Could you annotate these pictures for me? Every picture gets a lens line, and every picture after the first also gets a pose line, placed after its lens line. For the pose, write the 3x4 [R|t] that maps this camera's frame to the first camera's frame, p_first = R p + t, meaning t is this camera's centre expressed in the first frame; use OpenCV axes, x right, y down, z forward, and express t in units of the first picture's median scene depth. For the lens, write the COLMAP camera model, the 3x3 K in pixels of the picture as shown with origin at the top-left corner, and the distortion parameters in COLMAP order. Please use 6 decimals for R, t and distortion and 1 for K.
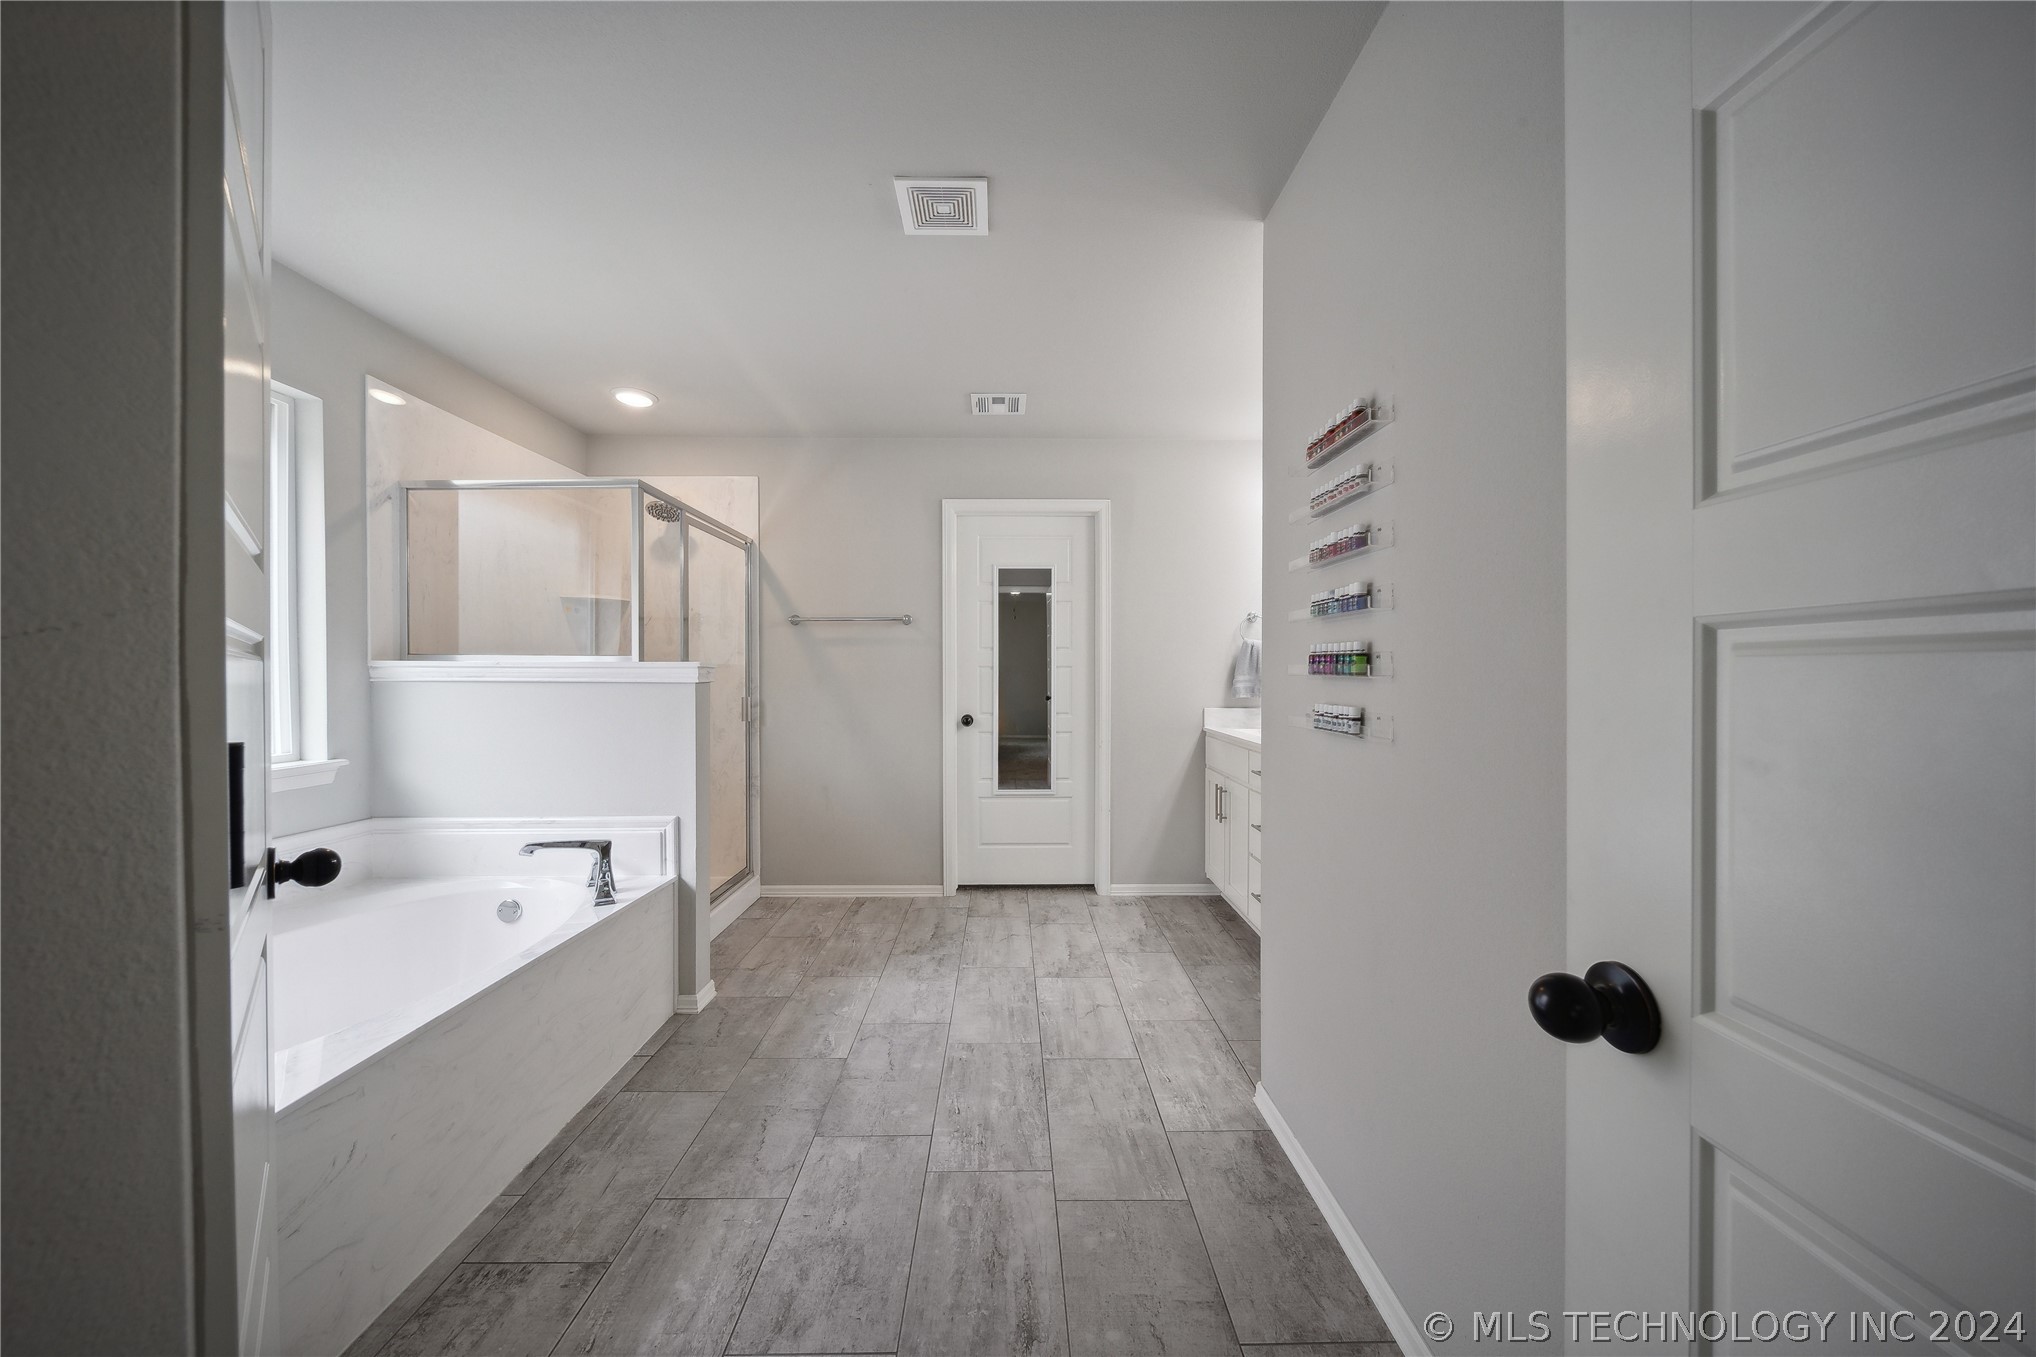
lens RADIAL K [[721.1, 0, 1017.3], [0, 721.1, 676.6], [0, 0, 1]] dist [0.001767, -0.001657]
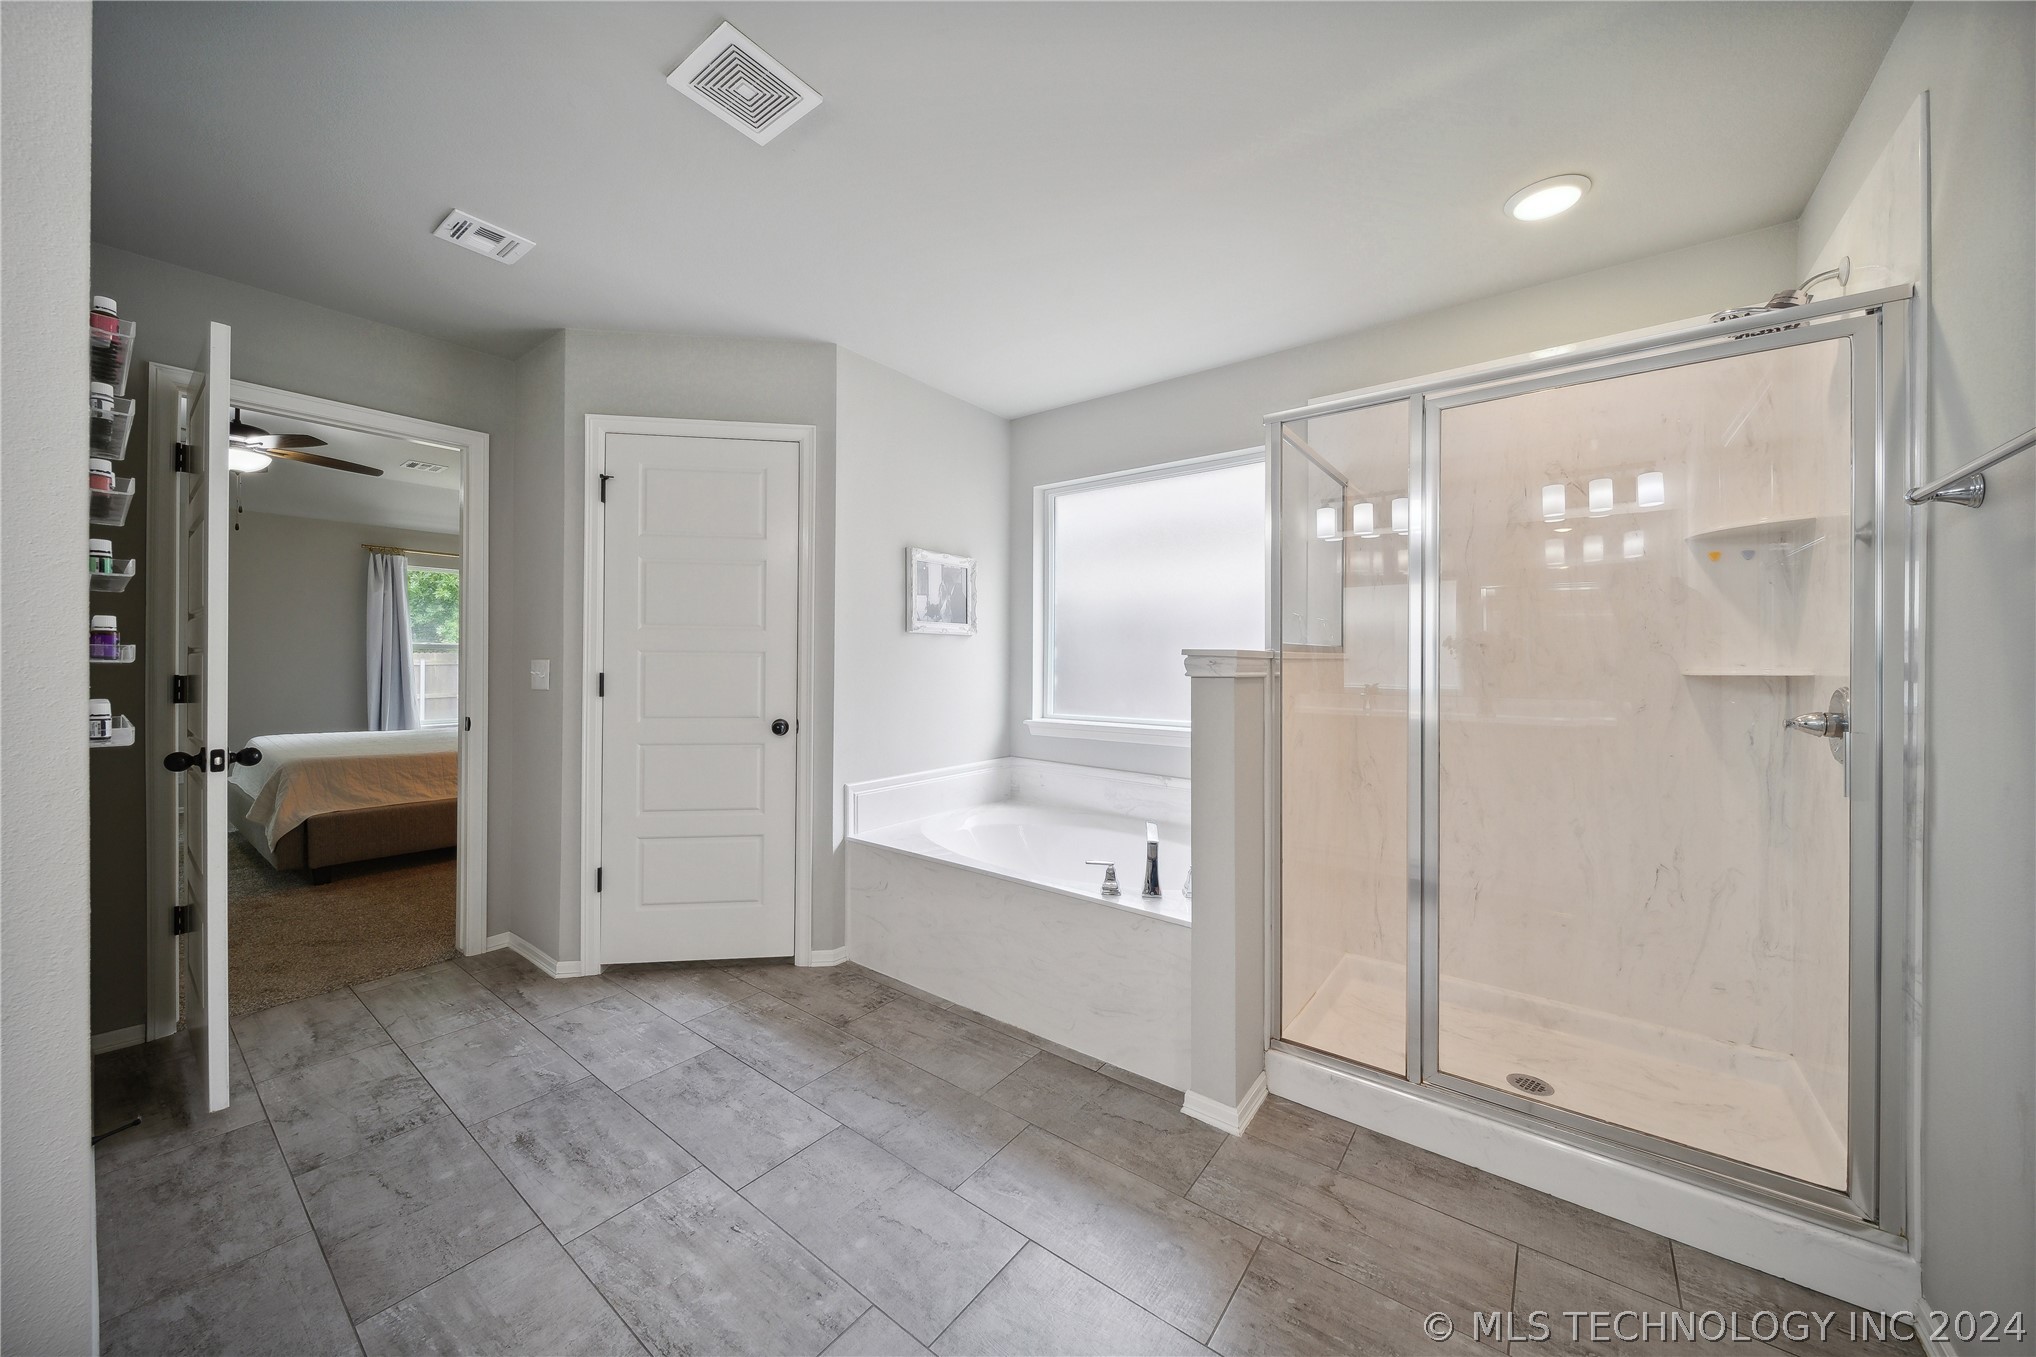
lens RADIAL K [[721.1, 0, 1025.2], [0, 721.1, 668.2], [0, 0, 1]] dist [0.001767, -0.001657]
pose [[-0.615742, 0.004215, -0.787937, 0.358250], [-0.007320, 0.999912, 0.011069, -0.015381], [0.787914, 0.012583, -0.615657, 1.829180]]
